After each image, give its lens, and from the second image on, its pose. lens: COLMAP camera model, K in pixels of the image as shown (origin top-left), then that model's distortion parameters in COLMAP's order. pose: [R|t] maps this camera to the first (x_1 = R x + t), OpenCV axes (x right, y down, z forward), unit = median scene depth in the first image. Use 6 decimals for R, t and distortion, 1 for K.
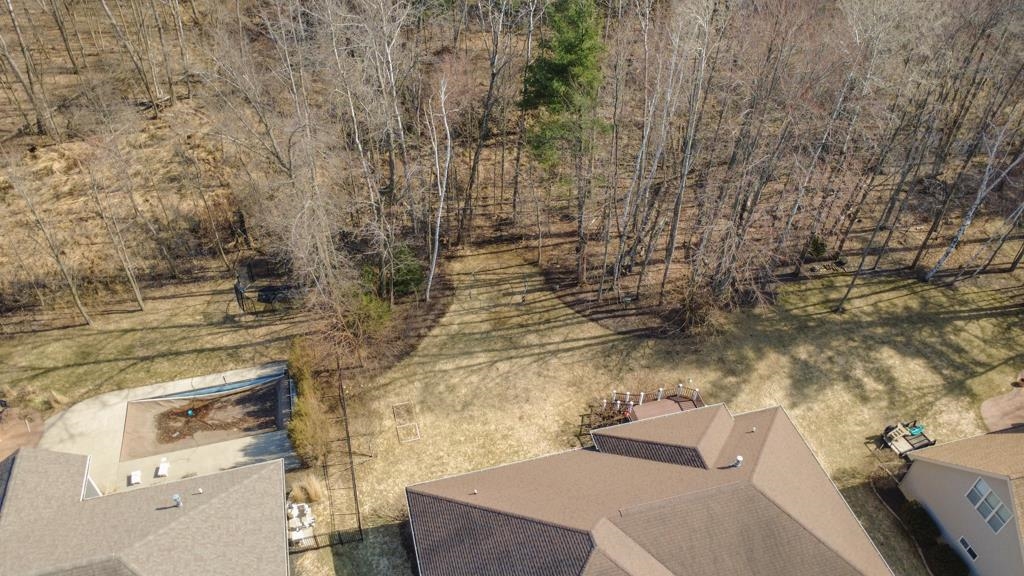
lens RADIAL K [[743.2, 0, 512.0], [0, 743.2, 288.0], [0, 0, 1]] dist [-0.002448, 0.000004]
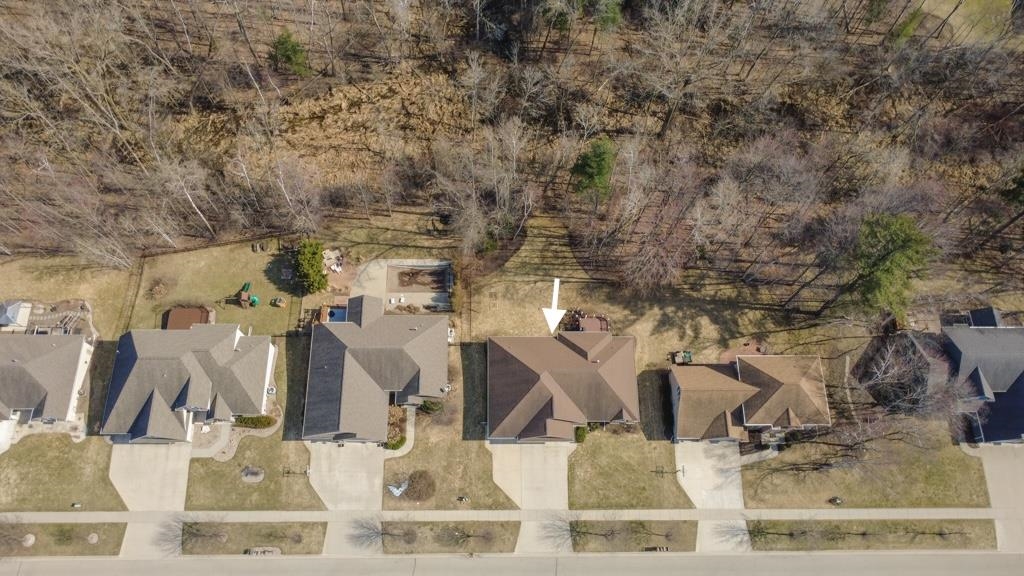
lens RADIAL K [[743.2, 0, 512.0], [0, 743.2, 288.0], [0, 0, 1]] dist [-0.002448, 0.000004]
pose [[0.968516, 0.237994, -0.073050, 0.082557], [-0.185476, 0.885534, 0.425943, -0.857436], [0.166060, -0.398984, 0.901796, -1.131507]]
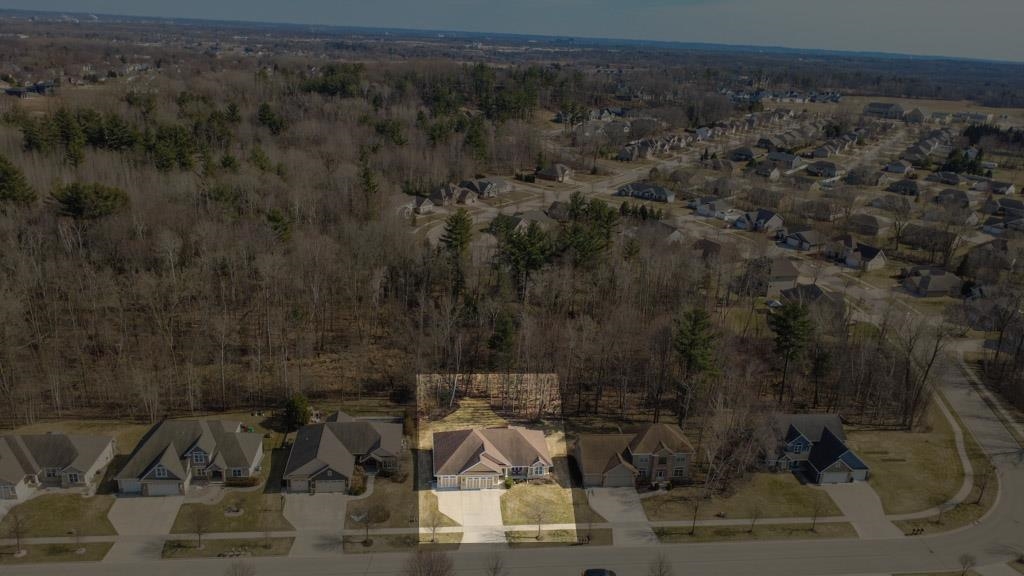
lens RADIAL K [[743.2, 0, 512.0], [0, 743.2, 288.0], [0, 0, 1]] dist [-0.002448, 0.000004]
pose [[0.988739, 0.081453, -0.125540, 0.502644], [-0.125862, 0.906433, -0.403160, 0.809454], [0.080955, 0.414420, 0.906478, -2.033167]]
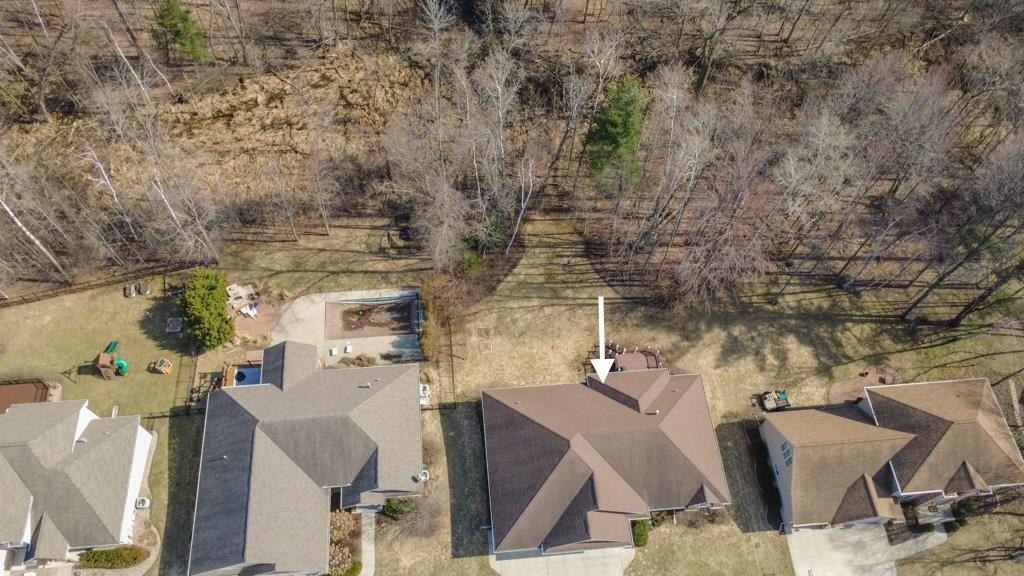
lens RADIAL K [[743.2, 0, 512.0], [0, 743.2, 288.0], [0, 0, 1]] dist [-0.002448, 0.000004]
pose [[0.985859, 0.153317, -0.067648, 0.013476], [-0.126371, 0.945290, 0.300760, -0.411528], [0.110059, -0.287958, 0.951298, -0.525532]]
